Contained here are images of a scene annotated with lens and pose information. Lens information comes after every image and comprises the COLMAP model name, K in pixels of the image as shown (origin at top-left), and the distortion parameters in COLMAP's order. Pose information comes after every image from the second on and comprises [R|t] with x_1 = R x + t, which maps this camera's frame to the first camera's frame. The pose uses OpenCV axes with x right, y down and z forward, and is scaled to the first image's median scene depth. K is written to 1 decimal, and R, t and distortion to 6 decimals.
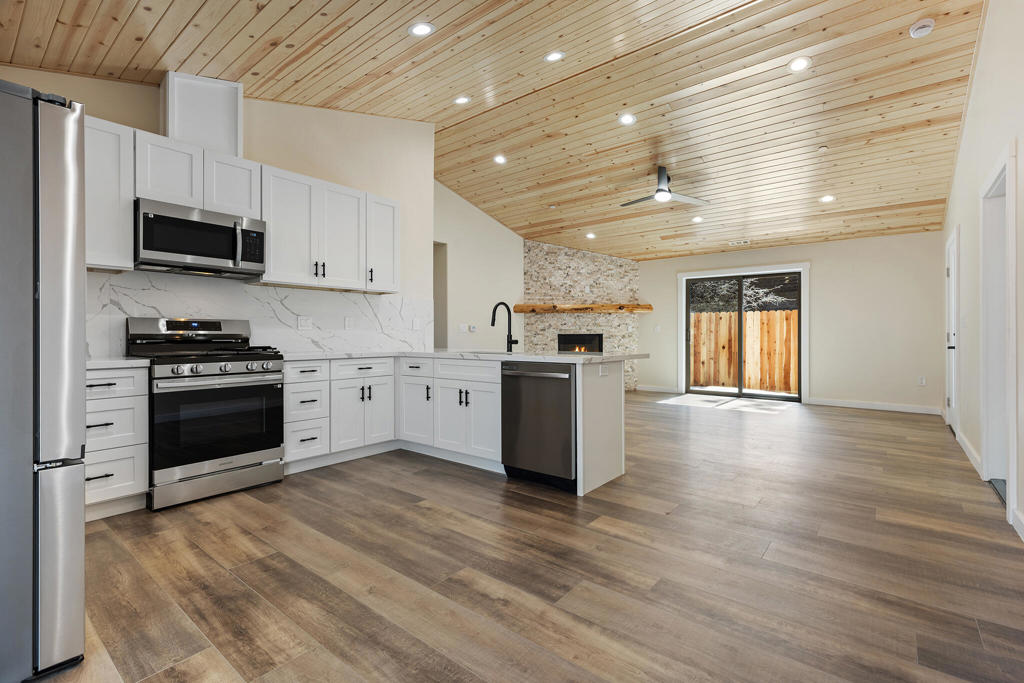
lens RADIAL K [[467.1, 0, 512.0], [0, 467.1, 341.5], [0, 0, 1]] dist [0.000230, -0.000001]
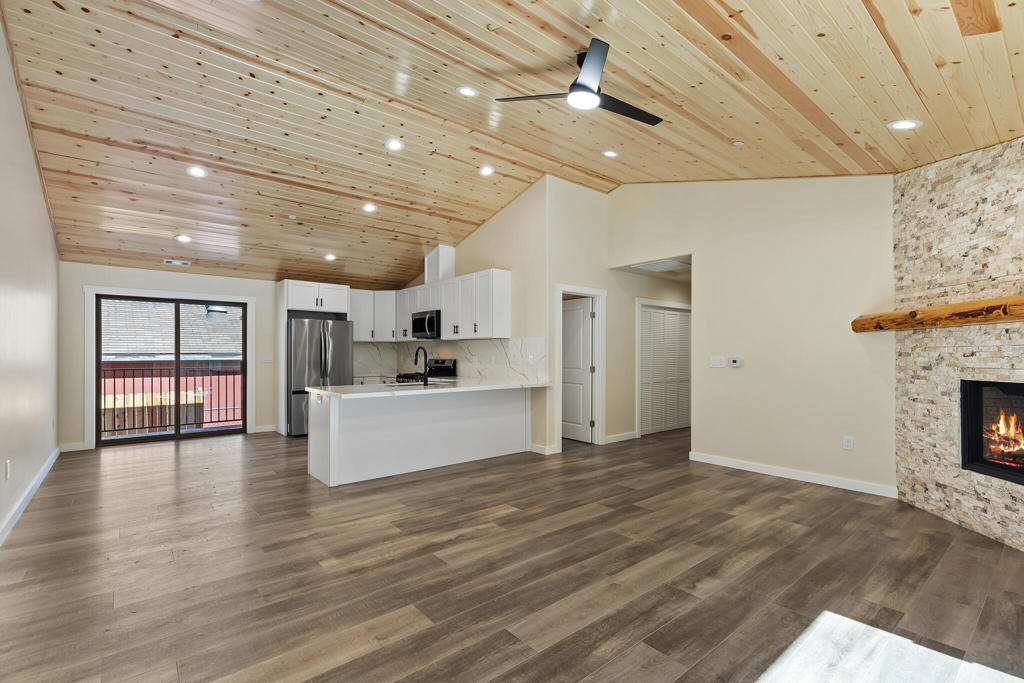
lens RADIAL K [[462.6, 0, 513.0], [0, 462.6, 354.3], [0, 0, 1]] dist [0.006635, -0.000127]
pose [[-0.194414, 0.000512, -0.980919, 0.563650], [-0.014183, 0.999894, 0.003333, -0.033398], [0.980817, 0.014560, -0.194386, 0.714090]]
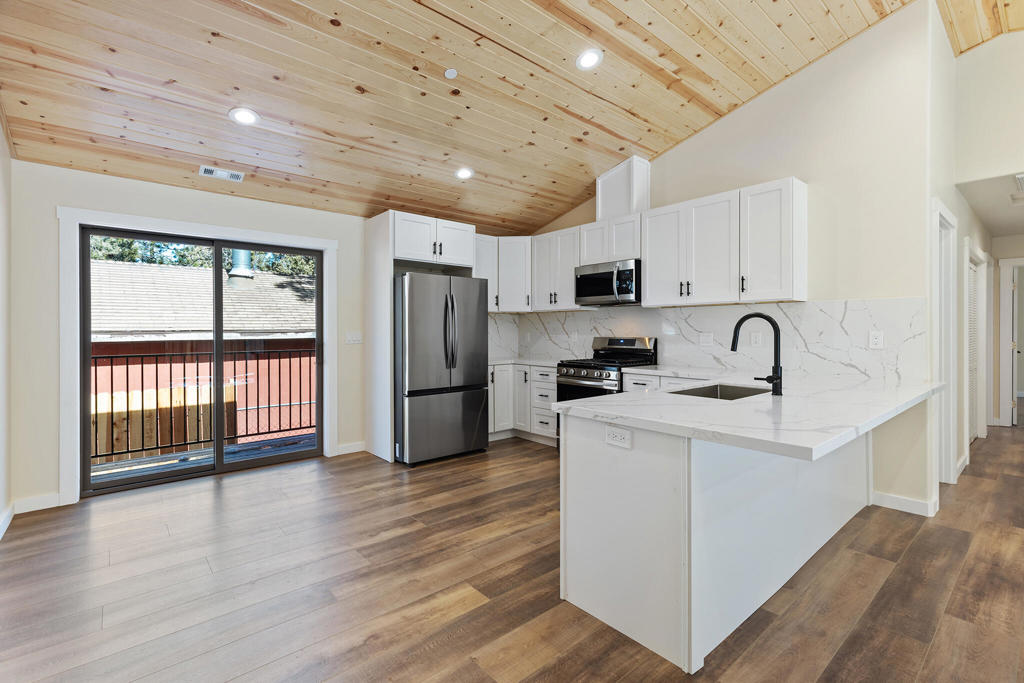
lens RADIAL K [[459.3, 0, 511.4], [0, 459.3, 331.5], [0, 0, 1]] dist [0.005934, 0.000164]
pose [[-0.180437, 0.003148, -0.983581, 0.305687], [-0.010049, 0.999937, 0.005043, -0.028200], [0.983535, 0.010794, -0.180394, 0.375150]]
